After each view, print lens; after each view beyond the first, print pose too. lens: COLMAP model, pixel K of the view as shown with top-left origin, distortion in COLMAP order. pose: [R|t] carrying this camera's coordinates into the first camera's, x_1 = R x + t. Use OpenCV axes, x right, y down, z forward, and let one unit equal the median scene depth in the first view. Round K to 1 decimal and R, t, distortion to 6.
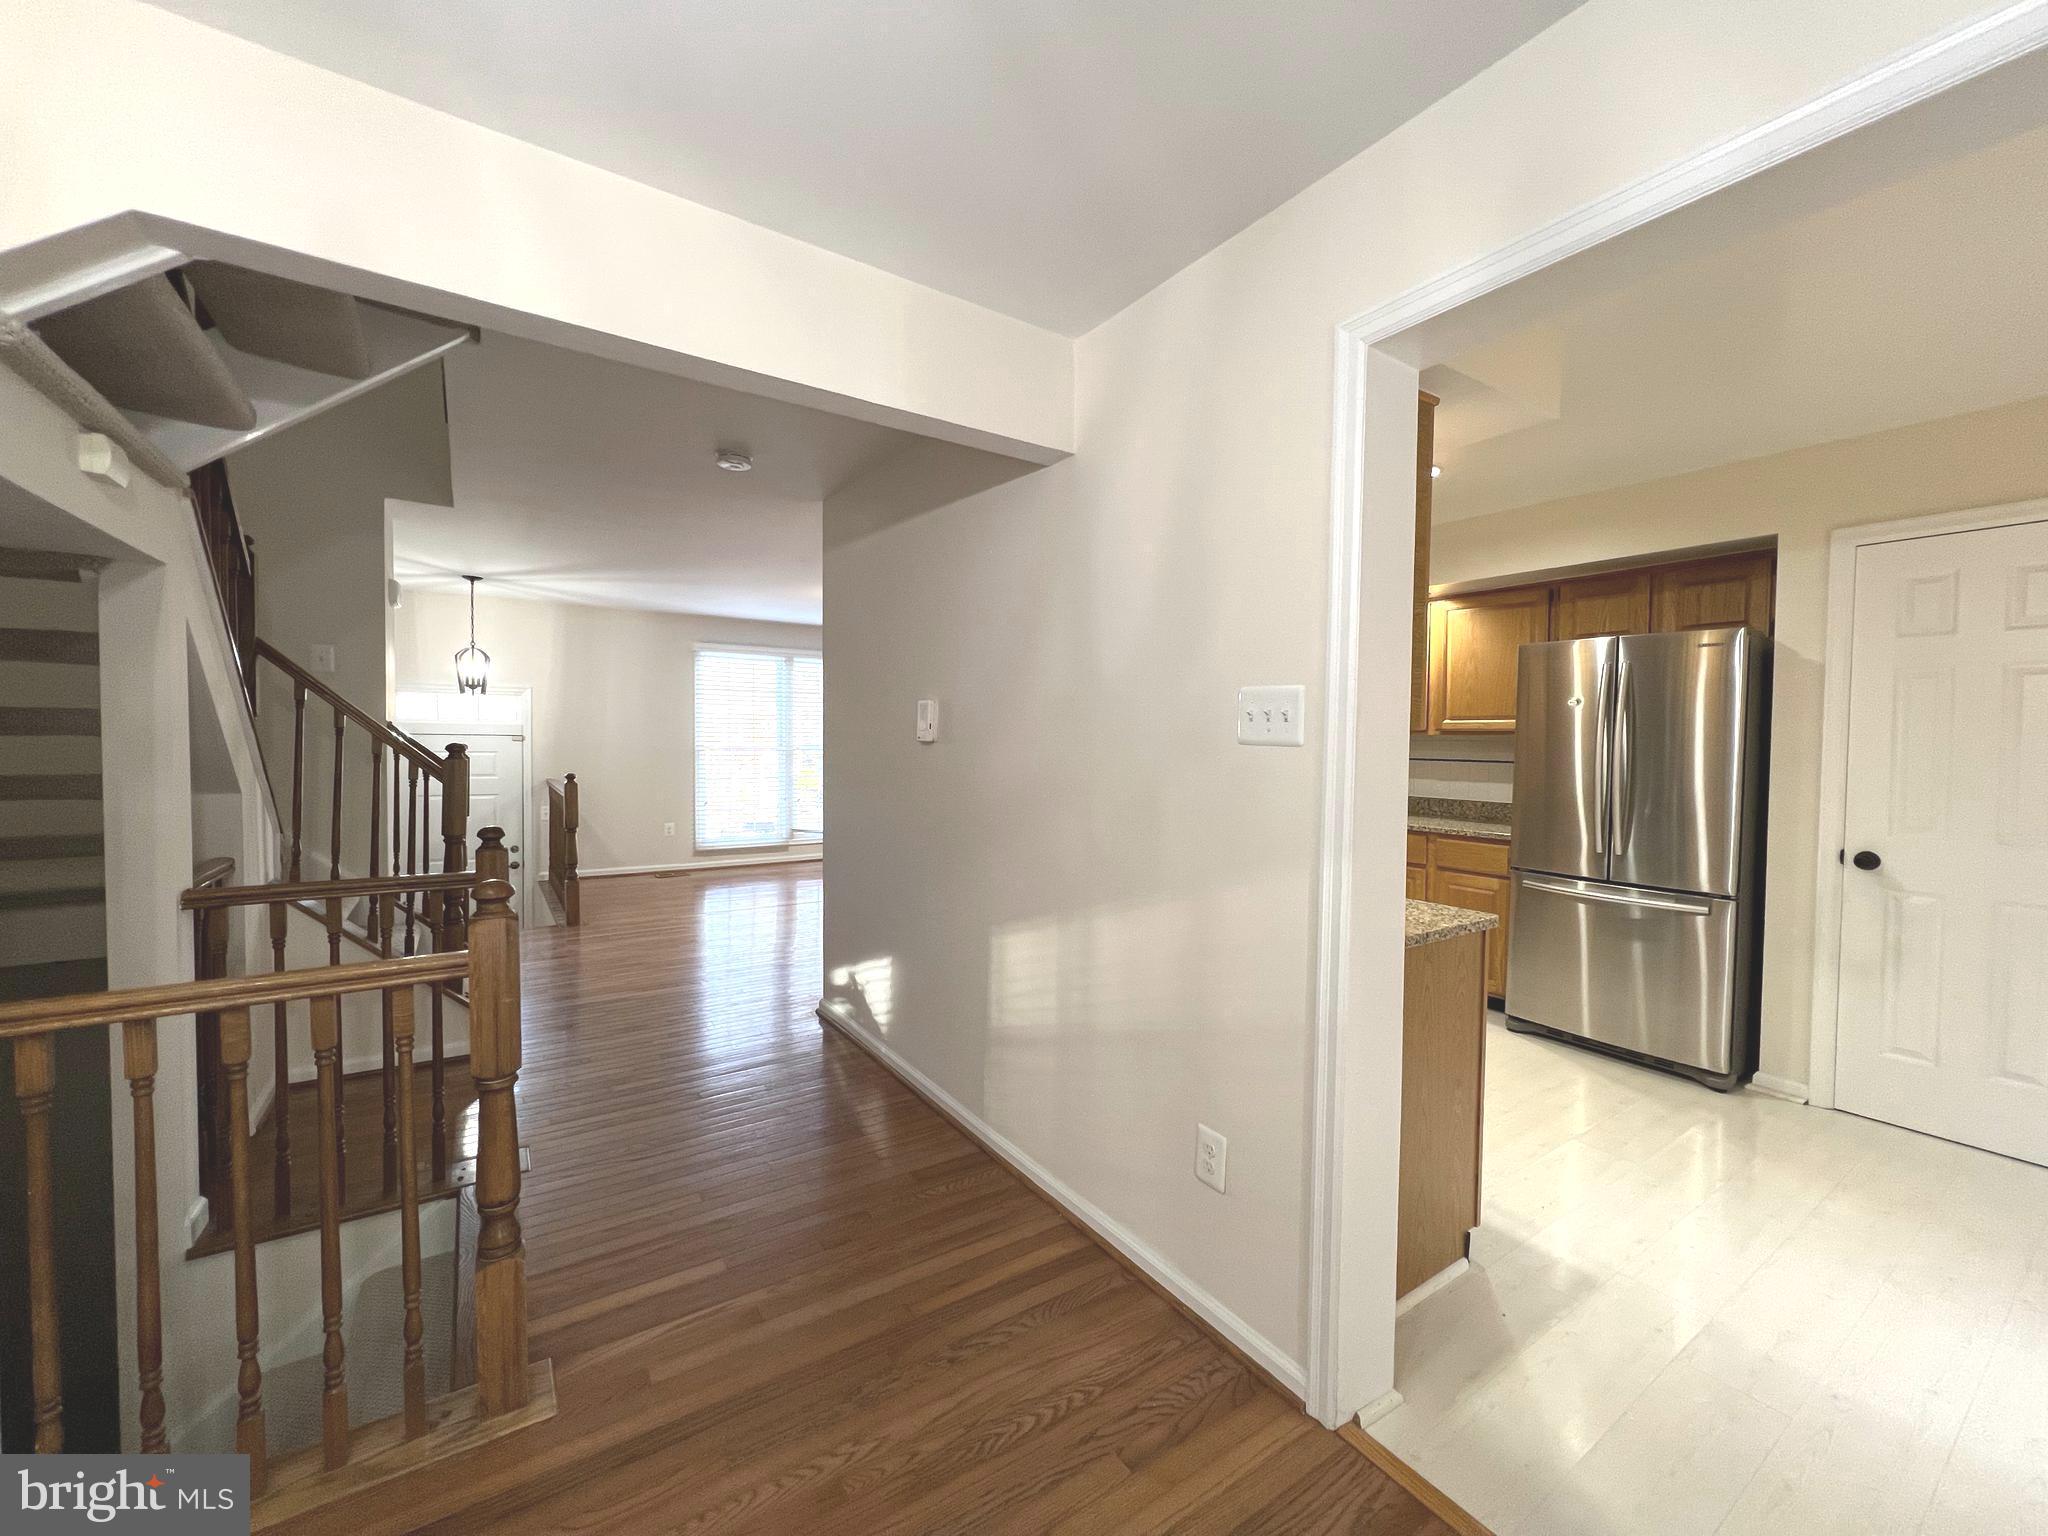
lens RADIAL K [[816.0, 0, 1018.5], [0, 816.0, 761.4], [0, 0, 1]] dist [-0.001622, 0.000031]
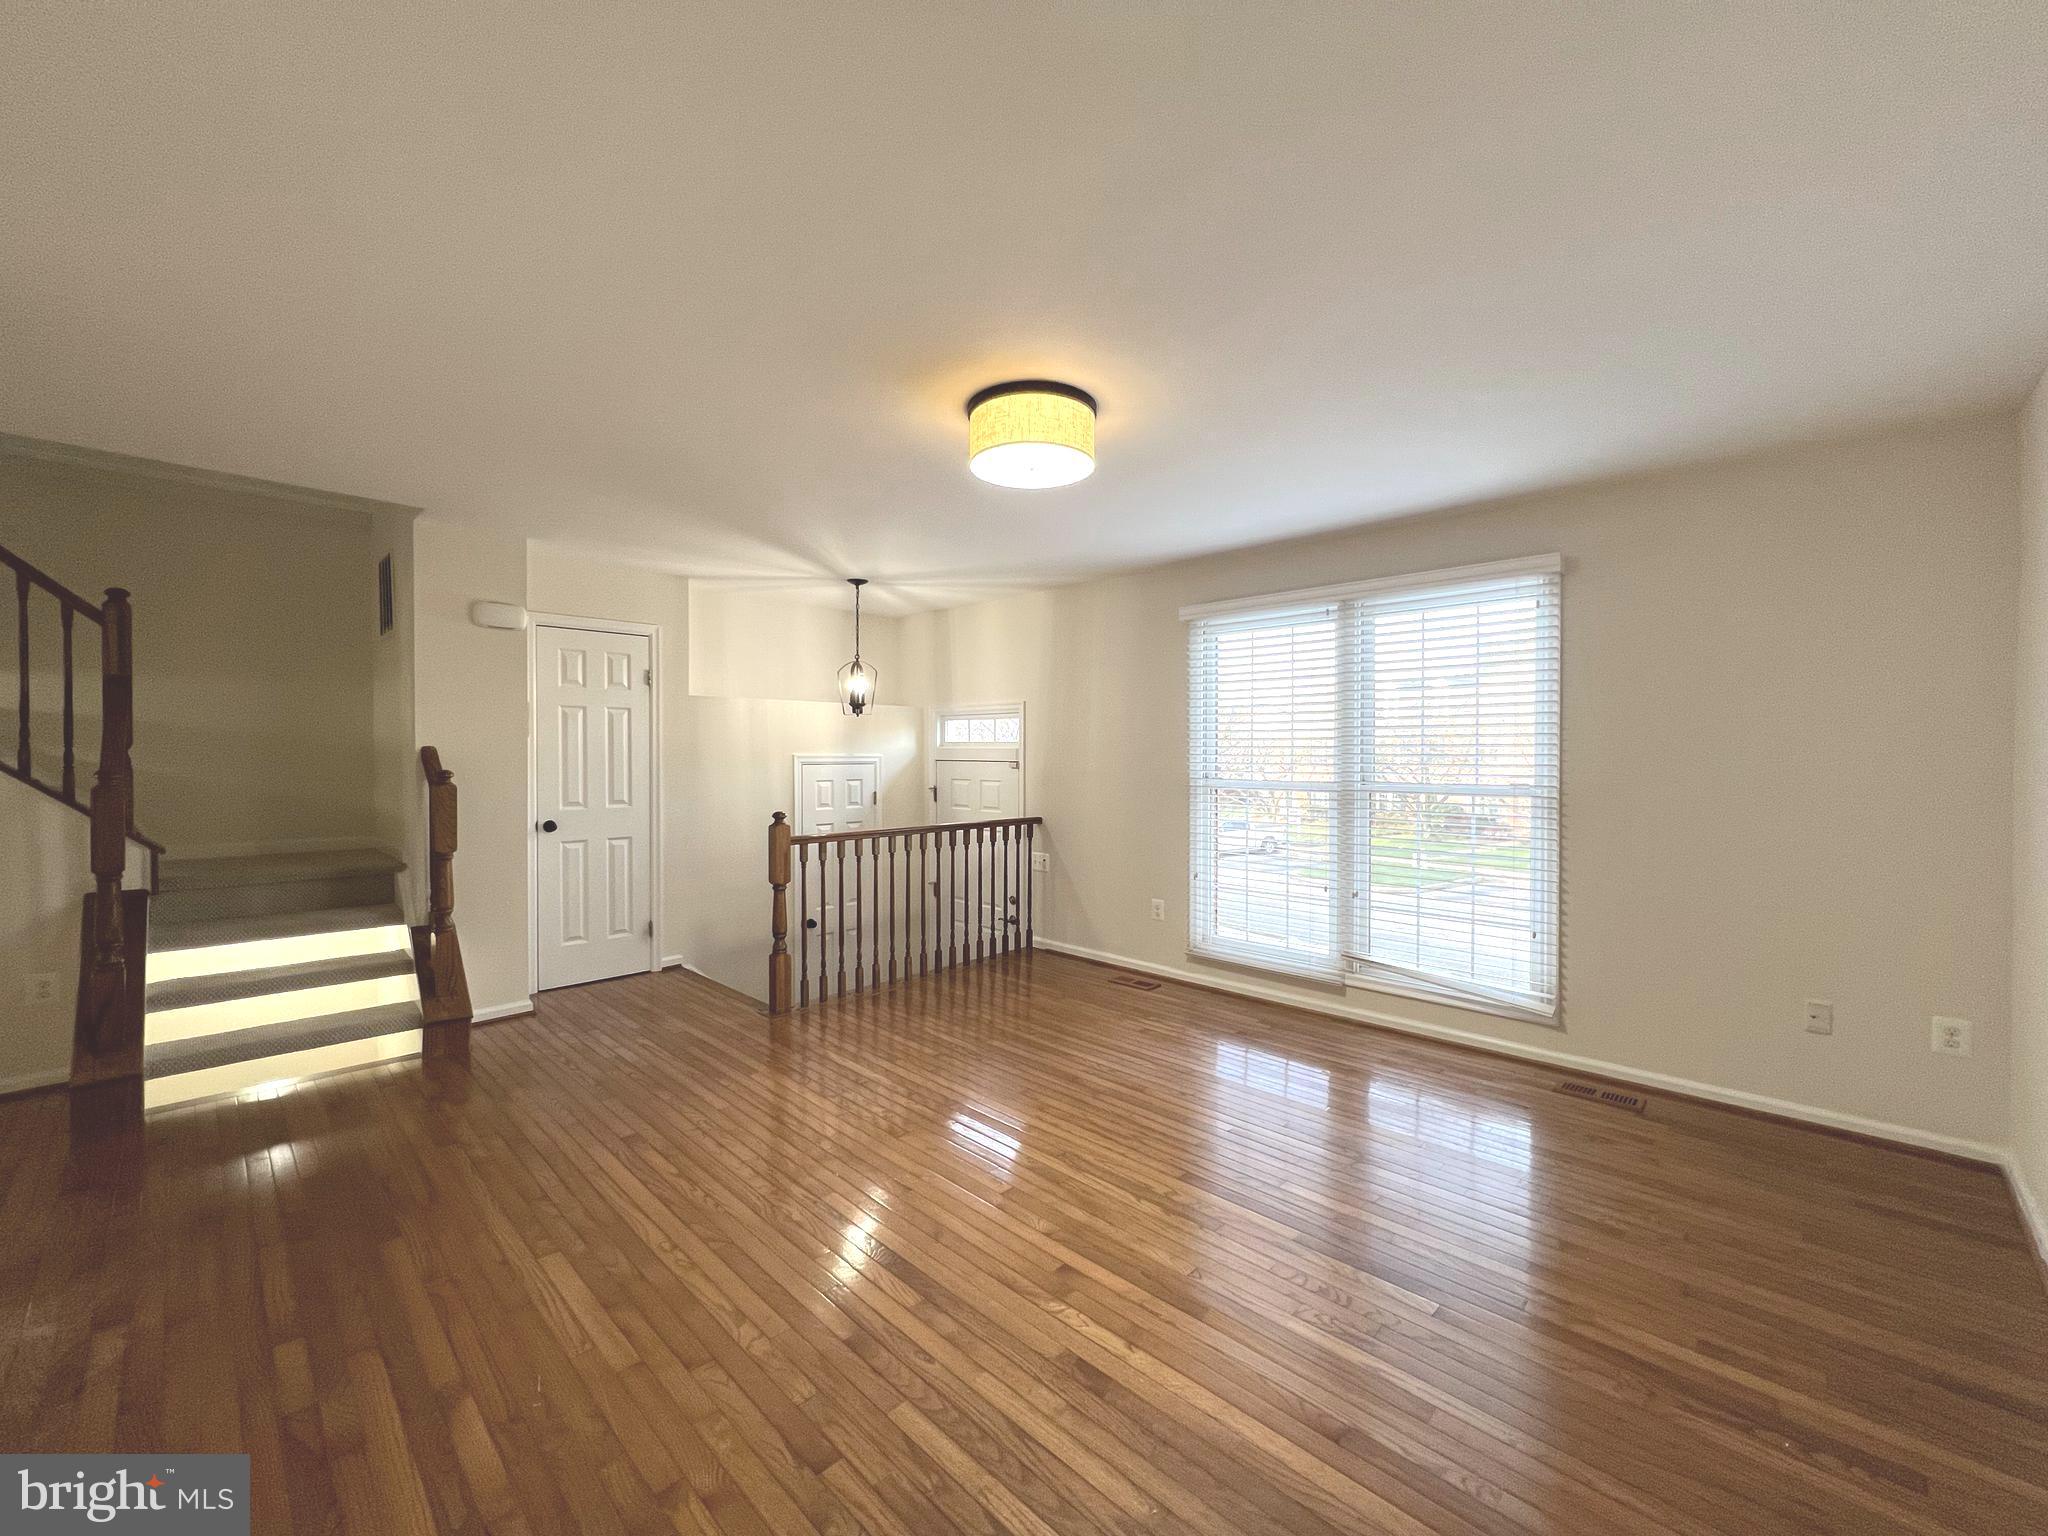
lens RADIAL K [[816.0, 0, 1022.1], [0, 816.0, 764.1], [0, 0, 1]] dist [-0.001622, 0.000031]
pose [[0.212377, 0.002294, -0.977185, 0.209856], [-0.032708, 0.999454, -0.004763, -0.029193], [0.976640, 0.032973, 0.212336, 0.943788]]
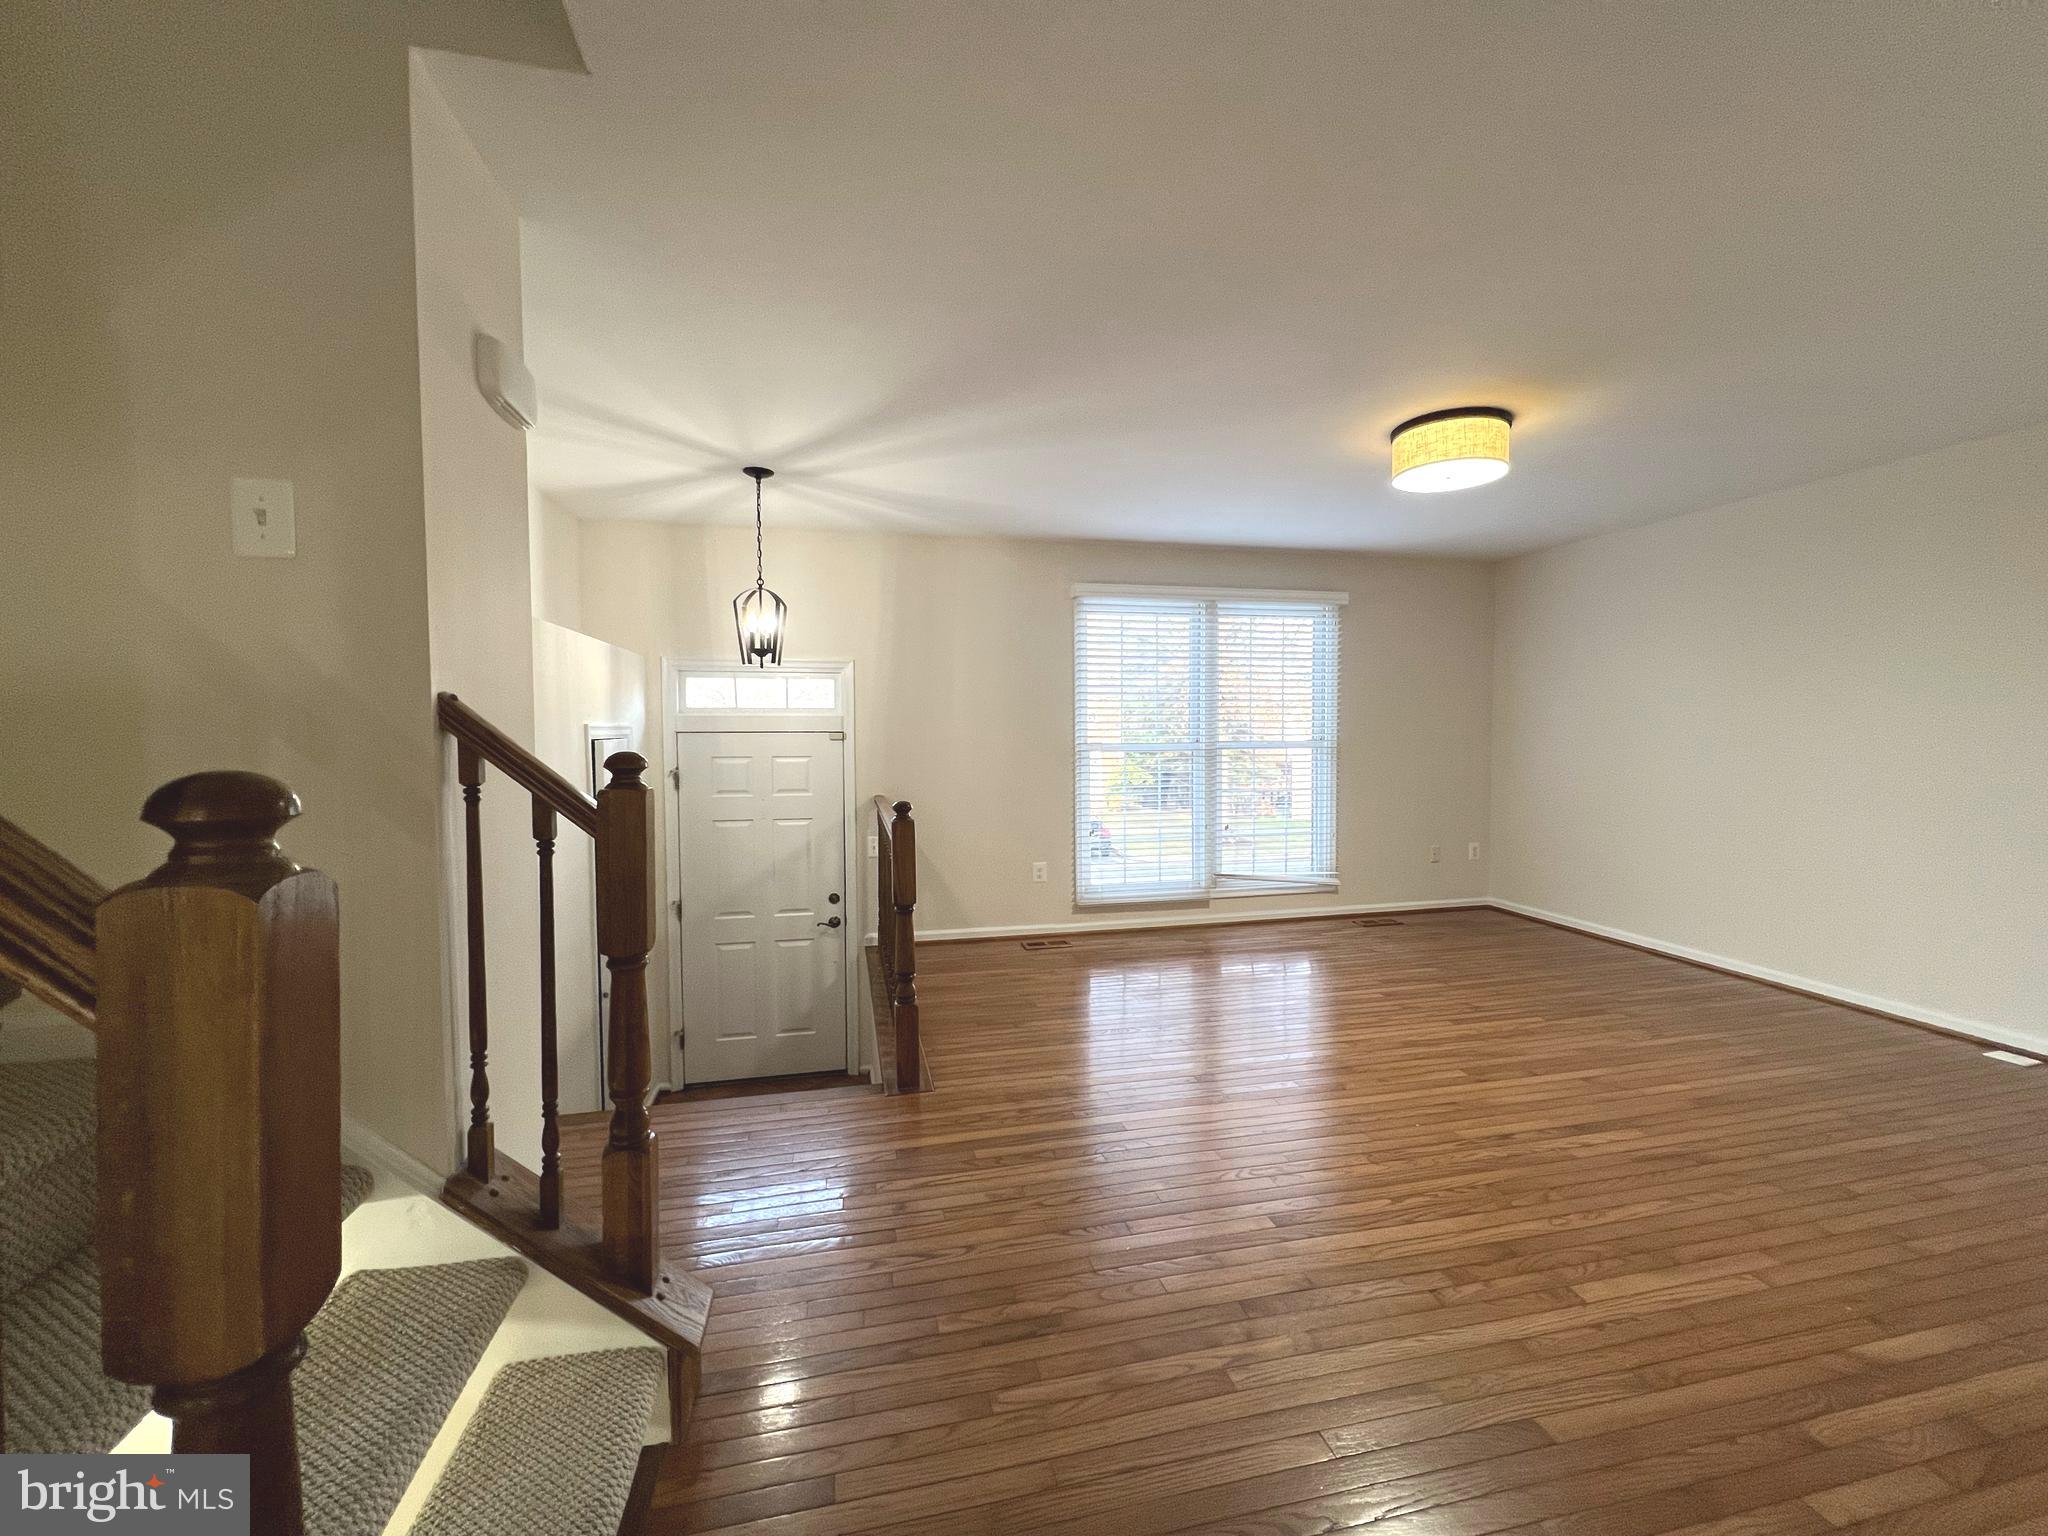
lens RADIAL K [[814.2, 0, 1022.6], [0, 814.2, 762.3], [0, 0, 1]] dist [-0.002714, 0.000409]
pose [[0.933281, -0.001457, -0.359145, -0.255352], [0.004776, 0.999954, 0.008355, -0.013450], [0.359116, -0.009513, 0.933244, 0.477242]]
